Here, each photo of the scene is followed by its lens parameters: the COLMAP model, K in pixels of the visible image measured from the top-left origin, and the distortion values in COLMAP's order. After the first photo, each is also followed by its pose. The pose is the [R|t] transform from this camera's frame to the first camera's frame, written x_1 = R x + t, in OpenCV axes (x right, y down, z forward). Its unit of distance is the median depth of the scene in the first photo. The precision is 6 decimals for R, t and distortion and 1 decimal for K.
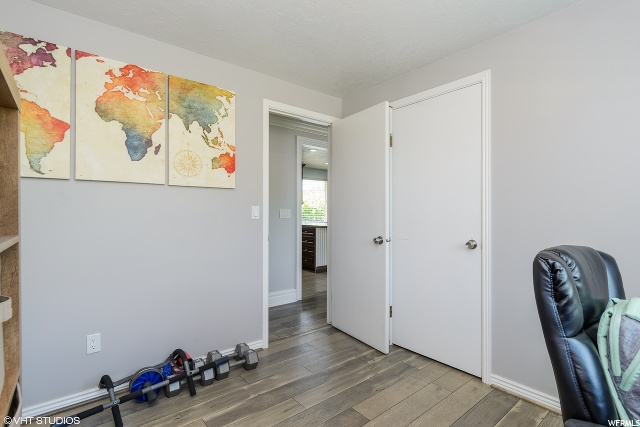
lens RADIAL K [[309.4, 0, 318.0], [0, 309.4, 213.9], [0, 0, 1]] dist [0.002770, 0.000528]
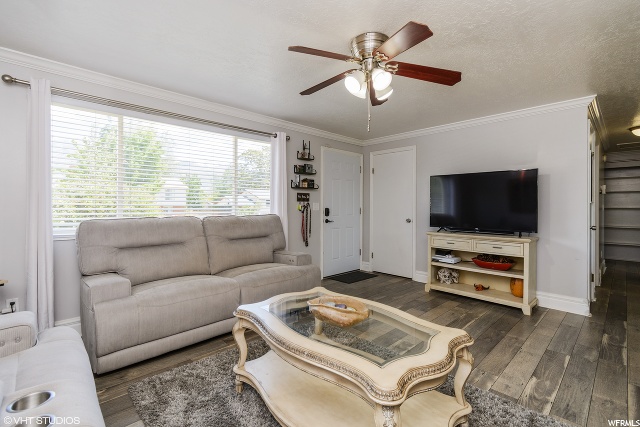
lens RADIAL K [[288.7, 0, 321.7], [0, 288.7, 210.8], [0, 0, 1]] dist [0.003033, 0.001225]
pose [[0.997215, 0.002931, 0.074521, -0.249542], [-0.004209, 0.999847, 0.016997, -0.004110], [-0.074460, -0.017263, 0.997075, -0.895730]]
